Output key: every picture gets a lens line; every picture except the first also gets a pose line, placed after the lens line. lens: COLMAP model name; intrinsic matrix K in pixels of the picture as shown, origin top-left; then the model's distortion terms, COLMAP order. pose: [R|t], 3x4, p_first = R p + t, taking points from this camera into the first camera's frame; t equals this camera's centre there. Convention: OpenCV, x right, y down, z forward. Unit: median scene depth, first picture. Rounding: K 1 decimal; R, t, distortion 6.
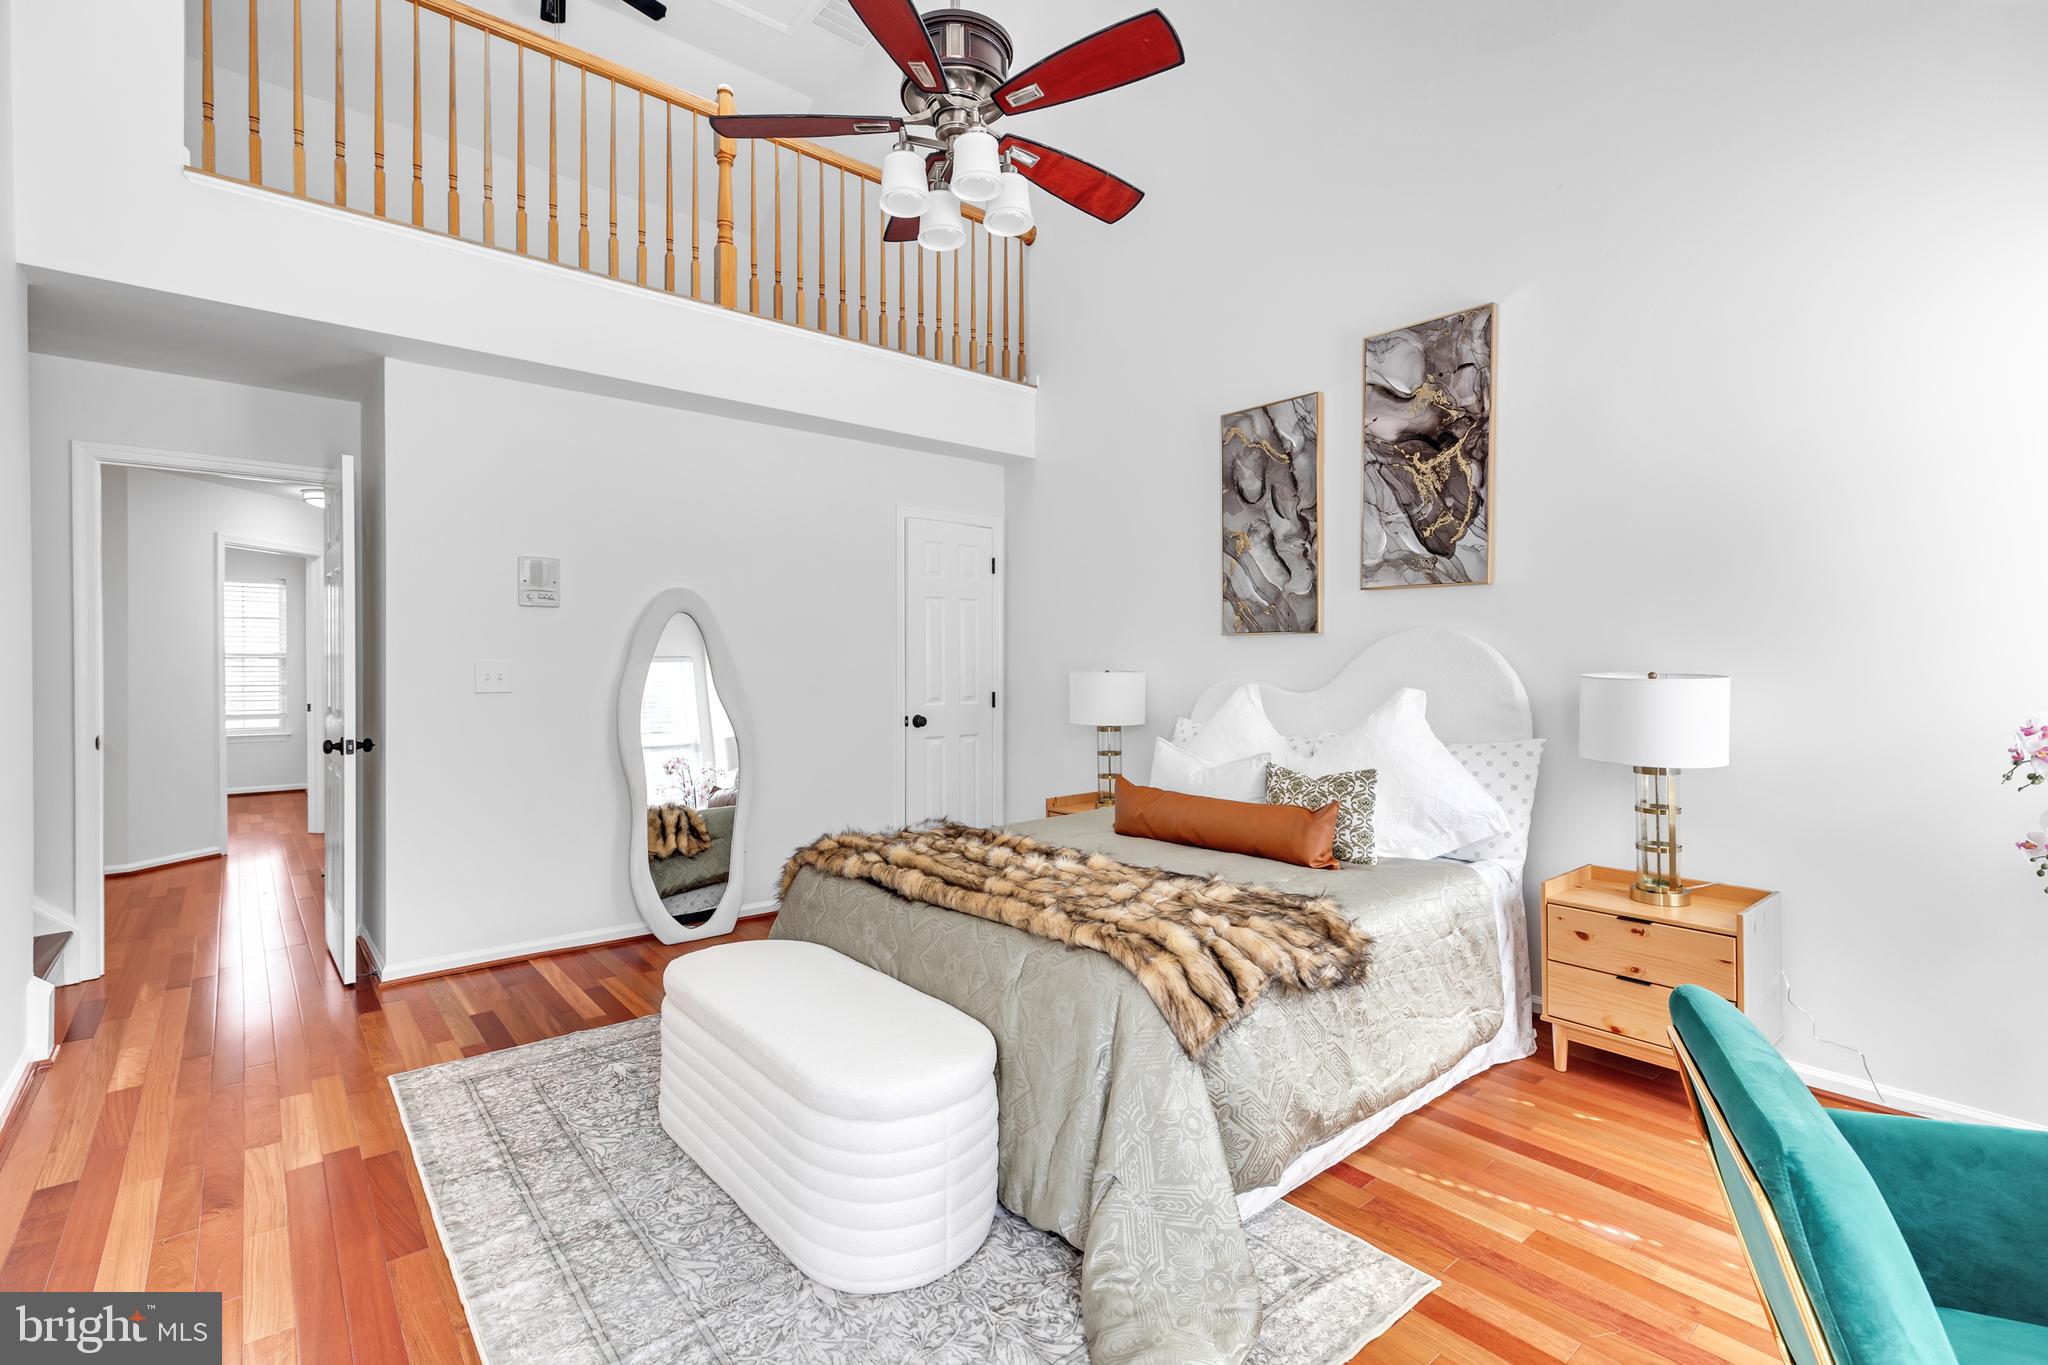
lens RADIAL K [[927.9, 0, 1020.4], [0, 927.9, 678.4], [0, 0, 1]] dist [-0.014210, -0.000017]
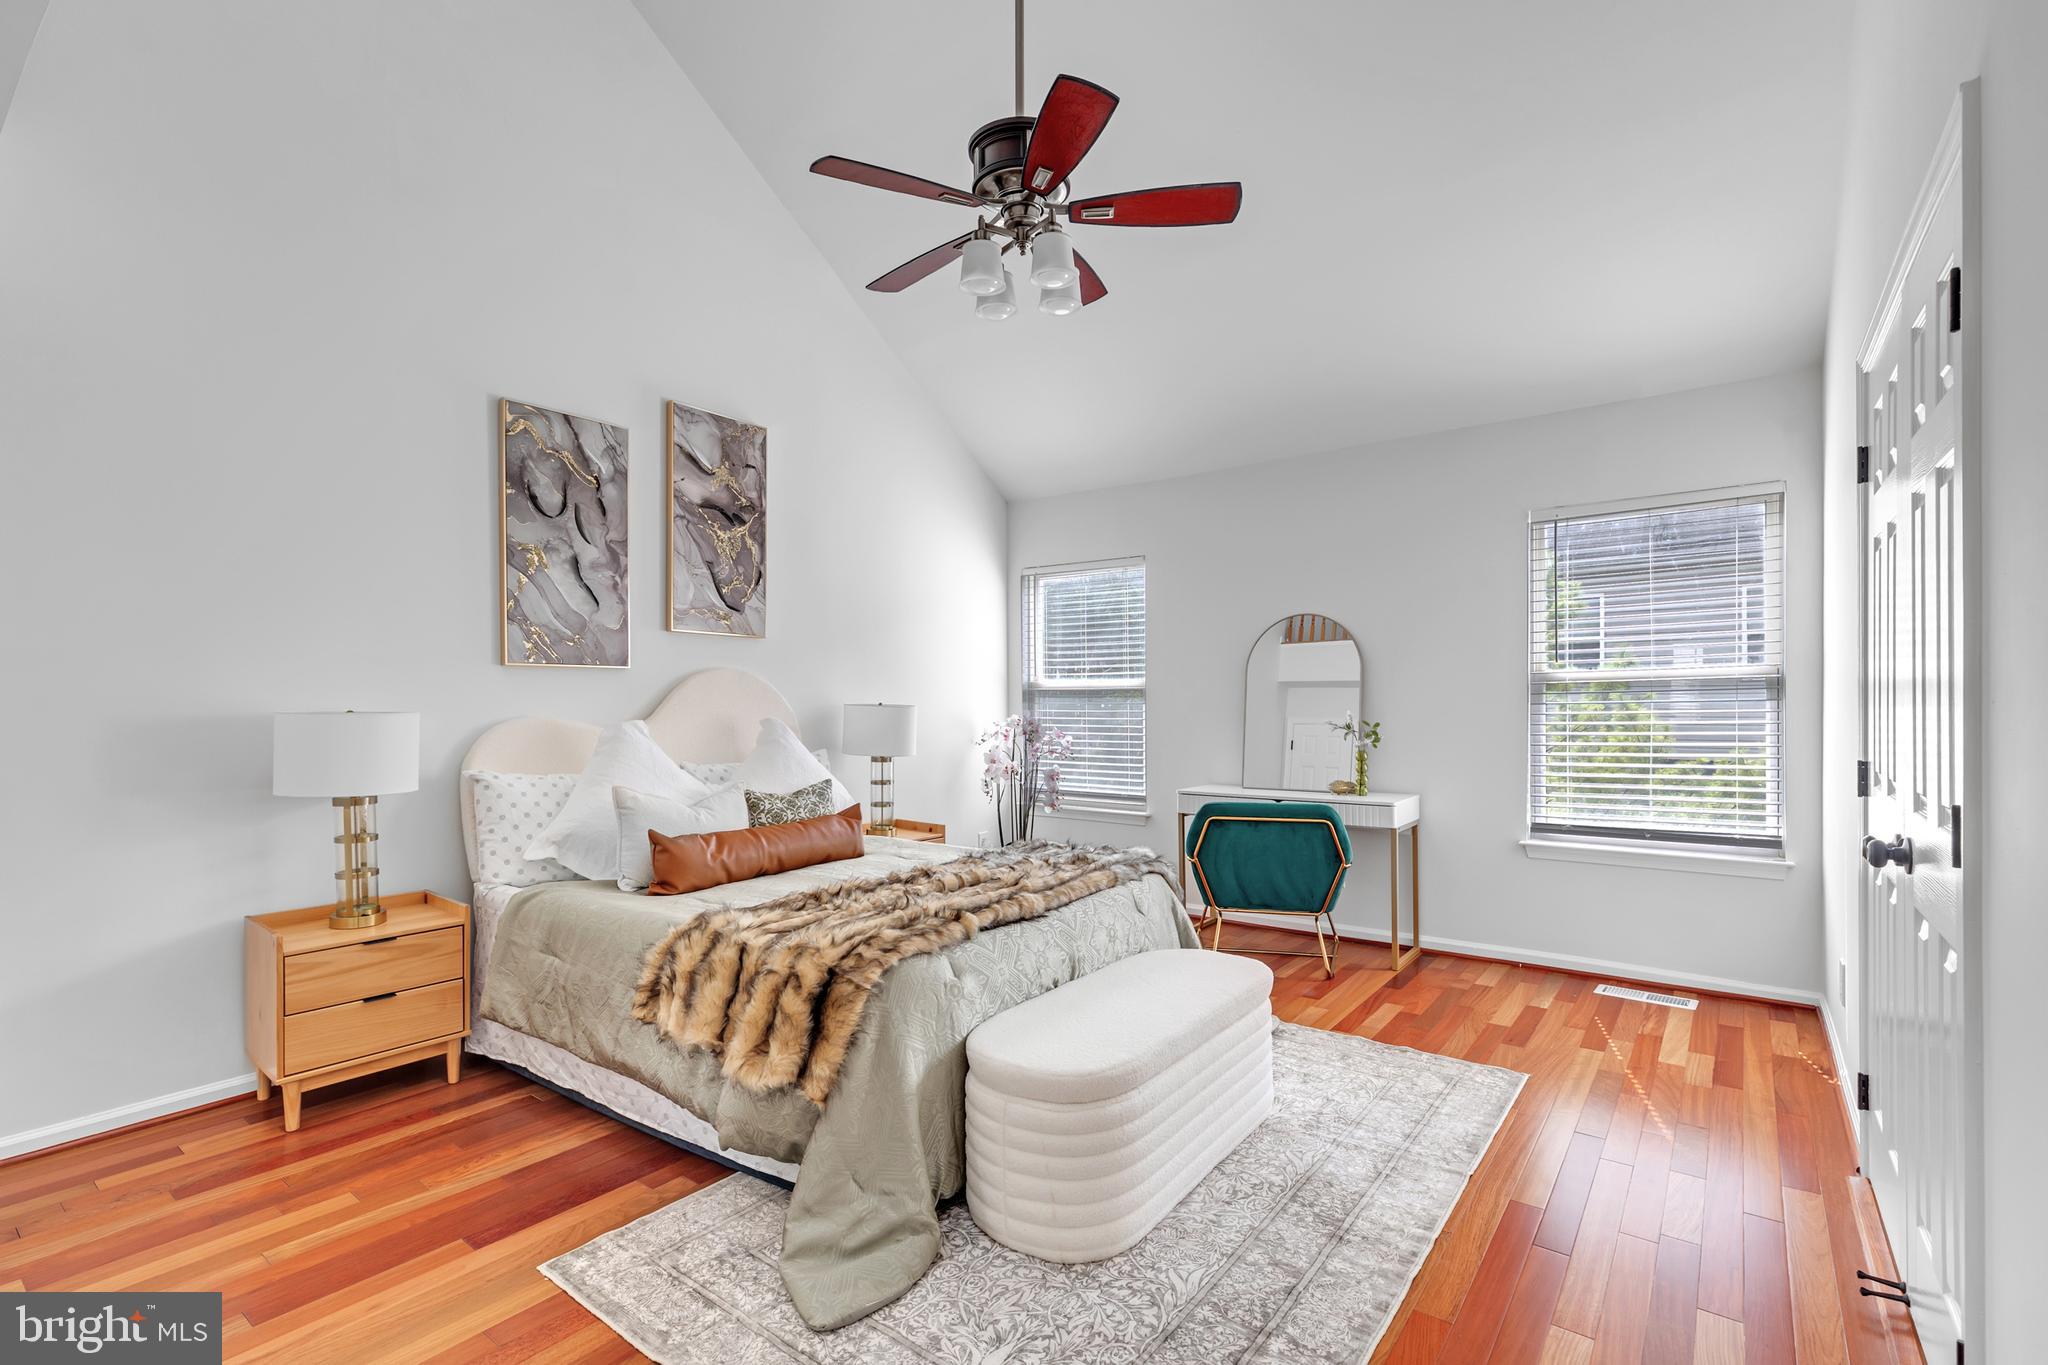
lens RADIAL K [[924.5, 0, 1019.6], [0, 924.5, 698.6], [0, 0, 1]] dist [0.007899, 0.000257]
pose [[-0.213405, -0.004698, 0.976952, -0.813064], [0.012867, 0.999888, 0.007619, -0.019211], [-0.976879, 0.014197, -0.213321, 0.864385]]
